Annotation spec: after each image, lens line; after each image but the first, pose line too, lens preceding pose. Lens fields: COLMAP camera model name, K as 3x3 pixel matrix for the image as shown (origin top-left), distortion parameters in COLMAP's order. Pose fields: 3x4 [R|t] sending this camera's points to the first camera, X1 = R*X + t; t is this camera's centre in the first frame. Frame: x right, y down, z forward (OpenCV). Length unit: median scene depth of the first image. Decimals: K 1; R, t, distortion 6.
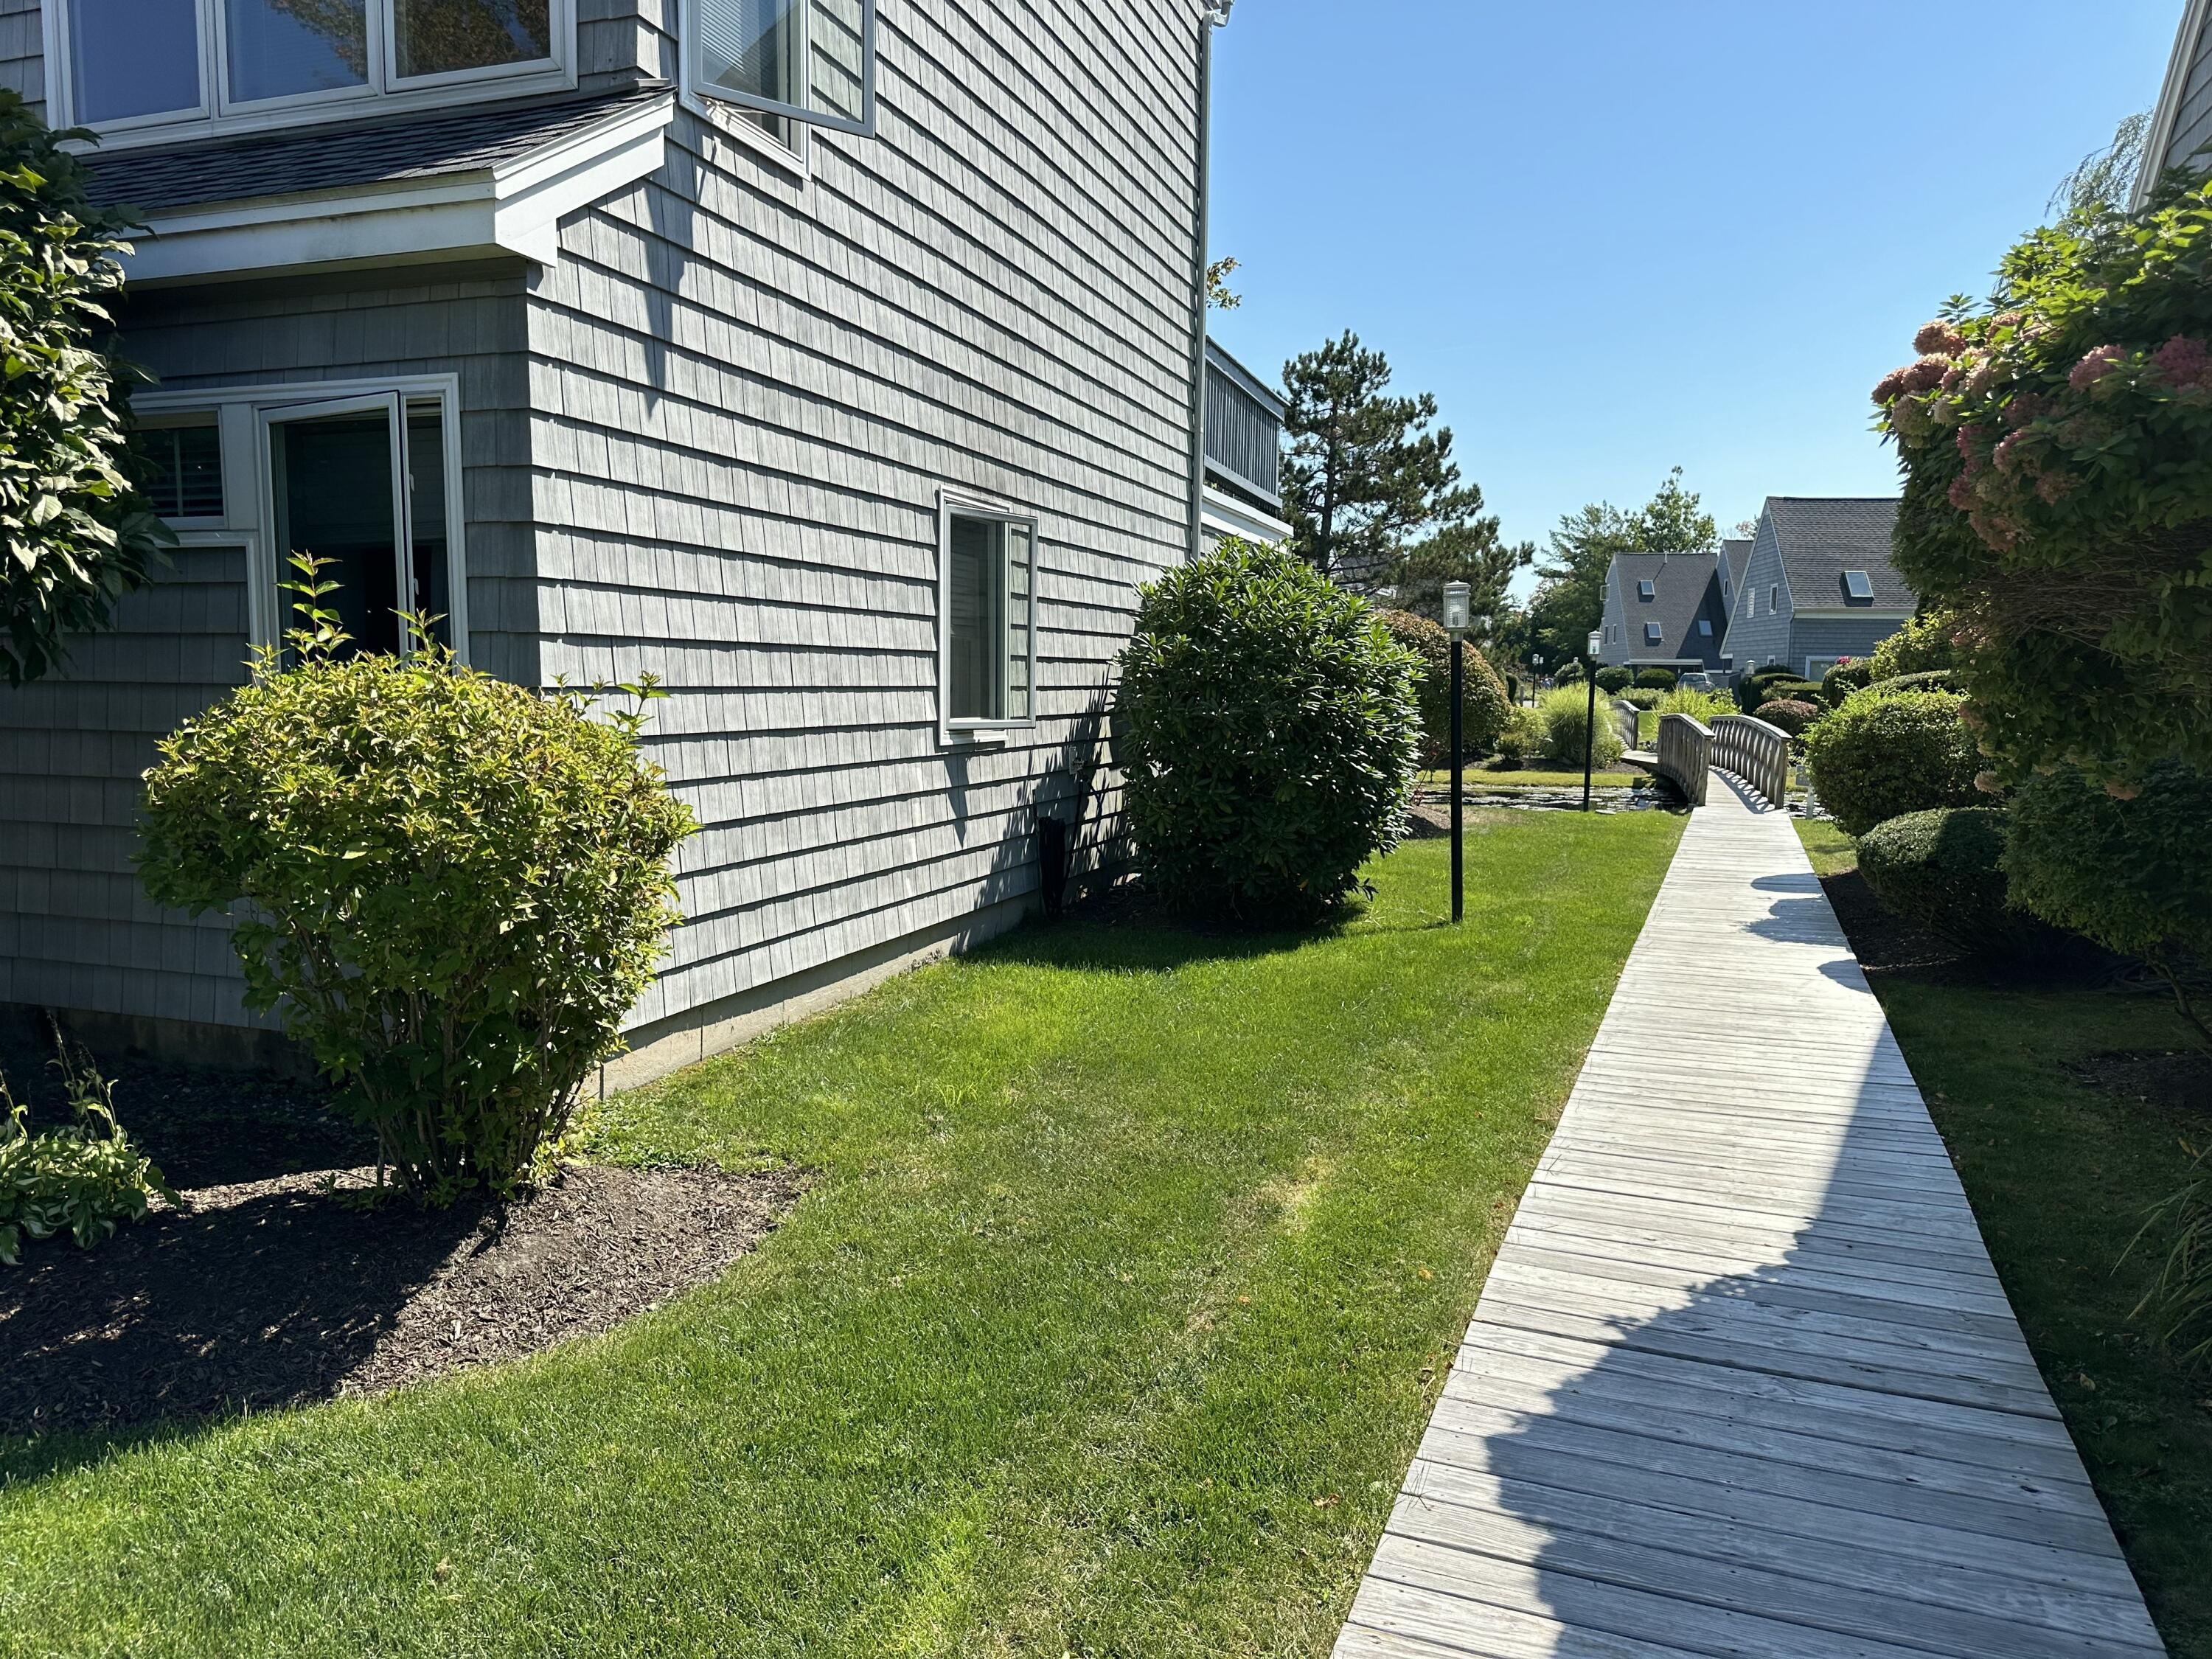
lens RADIAL K [[1506.9, 0, 1106.0], [0, 1506.9, 829.5], [0, 0, 1]] dist [0.199490, -0.392240]
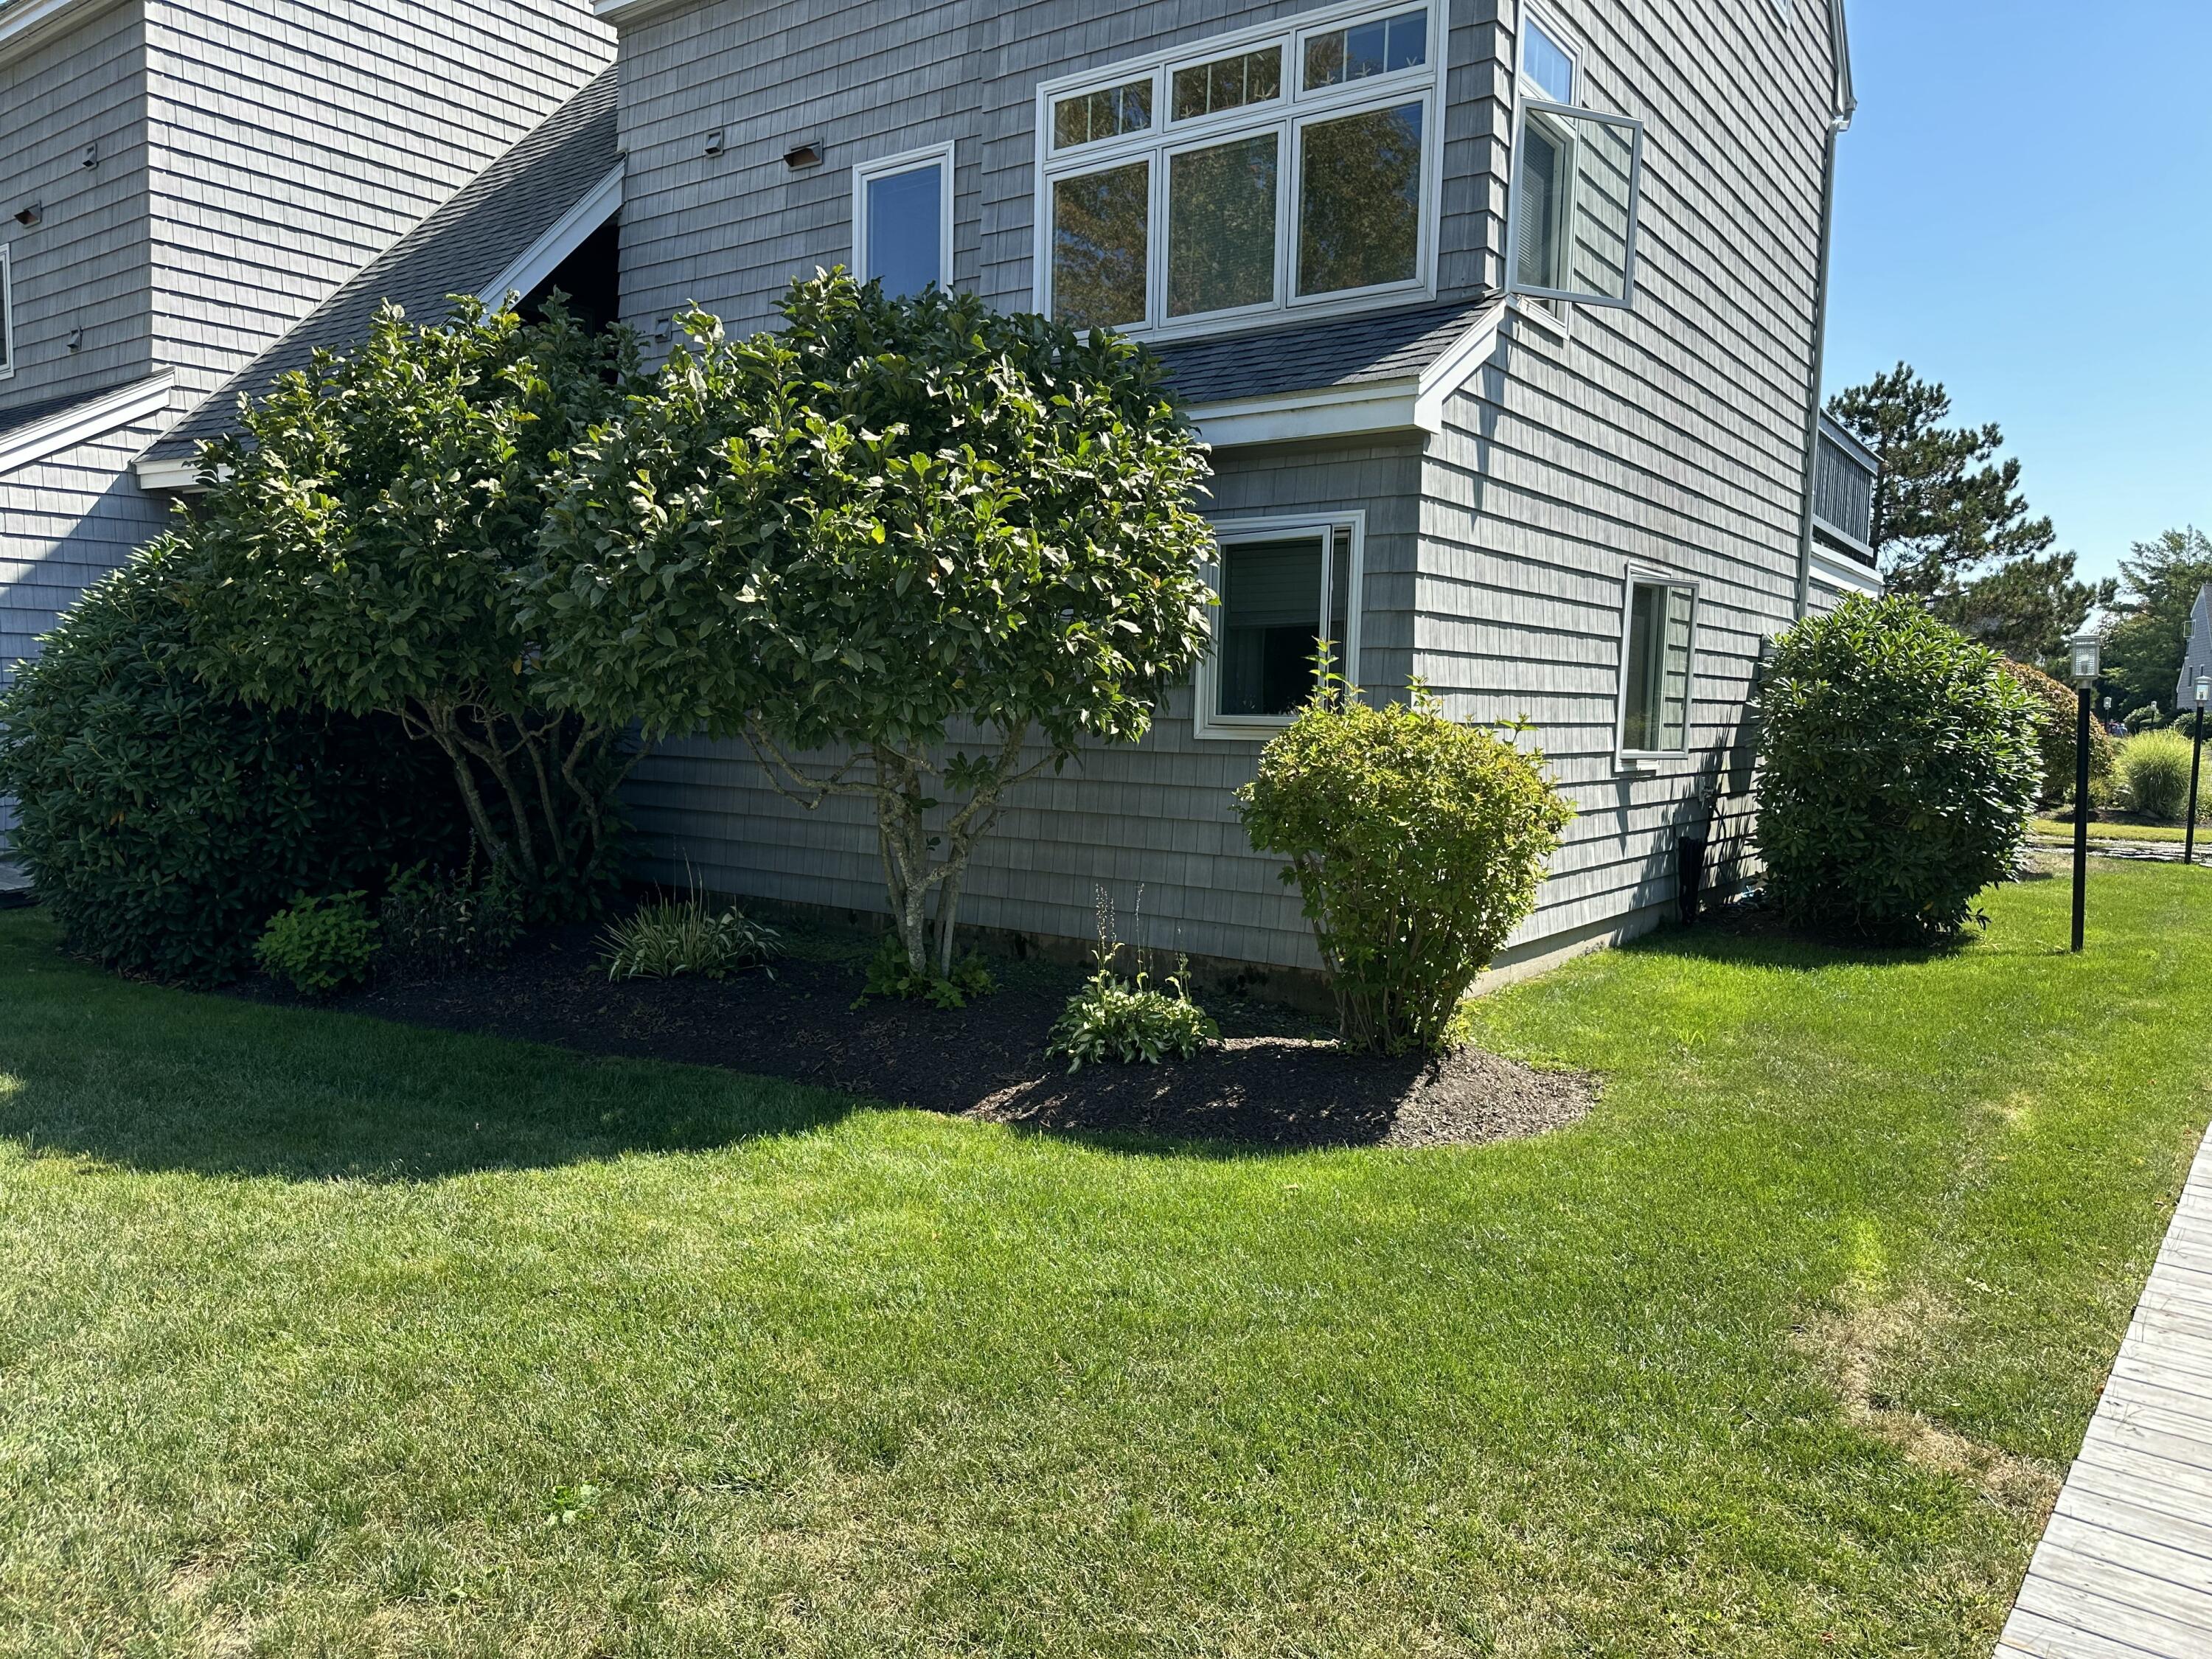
lens RADIAL K [[1515.9, 0, 1100.8], [0, 1515.9, 840.9], [0, 0, 1]] dist [0.051808, -0.068725]
pose [[0.955287, 0.036143, -0.293463, -0.124826], [-0.040958, 0.999108, -0.010277, 0.025555], [0.292830, 0.021837, 0.955915, -0.251733]]
